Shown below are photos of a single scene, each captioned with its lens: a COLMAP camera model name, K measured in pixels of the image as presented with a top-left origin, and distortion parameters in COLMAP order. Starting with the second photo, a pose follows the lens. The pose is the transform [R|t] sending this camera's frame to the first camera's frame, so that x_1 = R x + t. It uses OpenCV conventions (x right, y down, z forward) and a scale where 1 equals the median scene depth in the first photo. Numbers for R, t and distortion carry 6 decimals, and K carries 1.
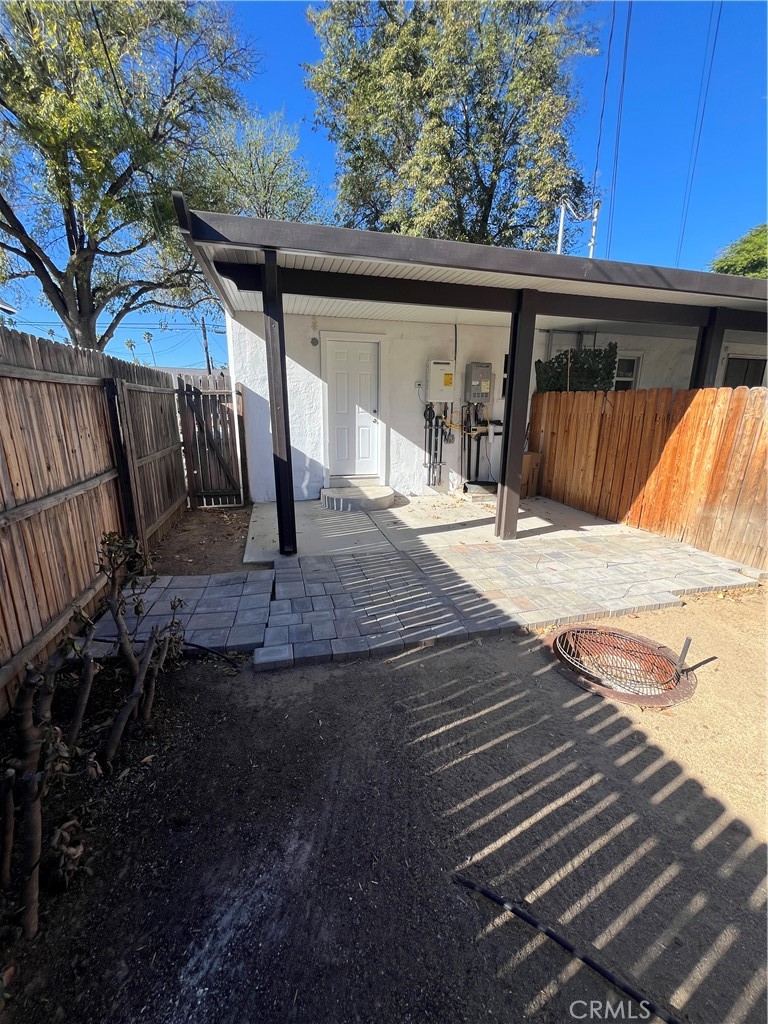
lens RADIAL K [[412.4, 0, 384.0], [0, 412.4, 512.0], [0, 0, 1]] dist [-0.001401, 0.000237]
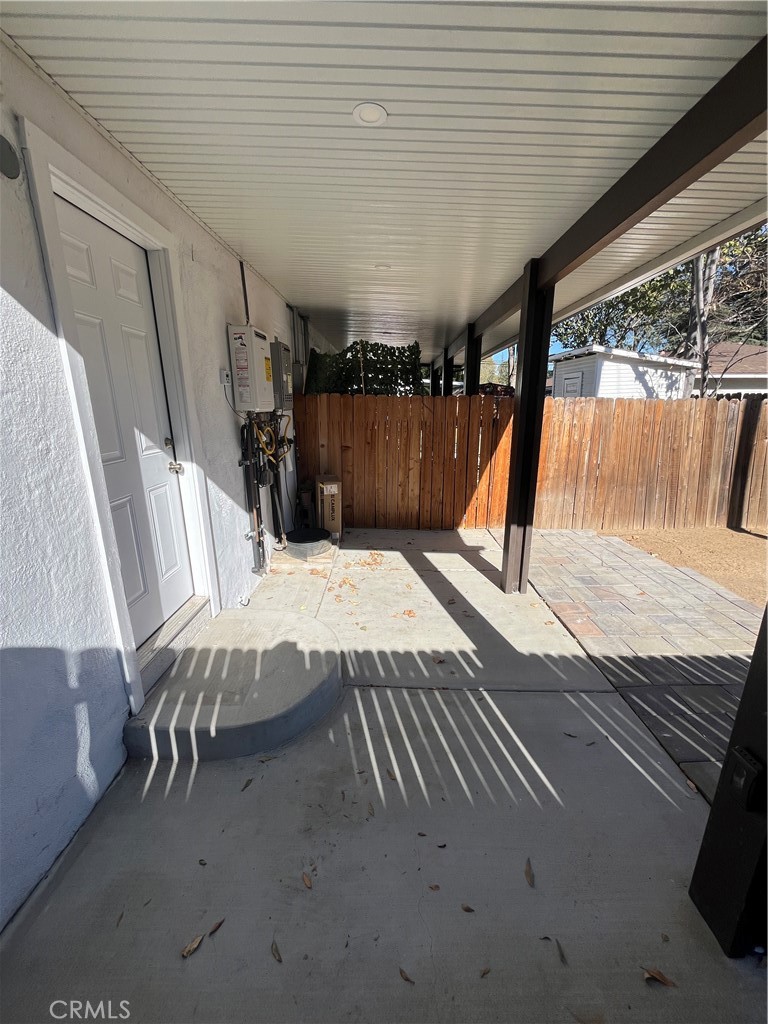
lens RADIAL K [[412.4, 0, 384.0], [0, 412.4, 512.0], [0, 0, 1]] dist [-0.001401, 0.000237]
pose [[0.271819, -0.255432, 0.927830, -0.344720], [0.241380, 0.951407, 0.191207, -0.217143], [-0.931585, 0.171986, 0.320267, 0.739148]]
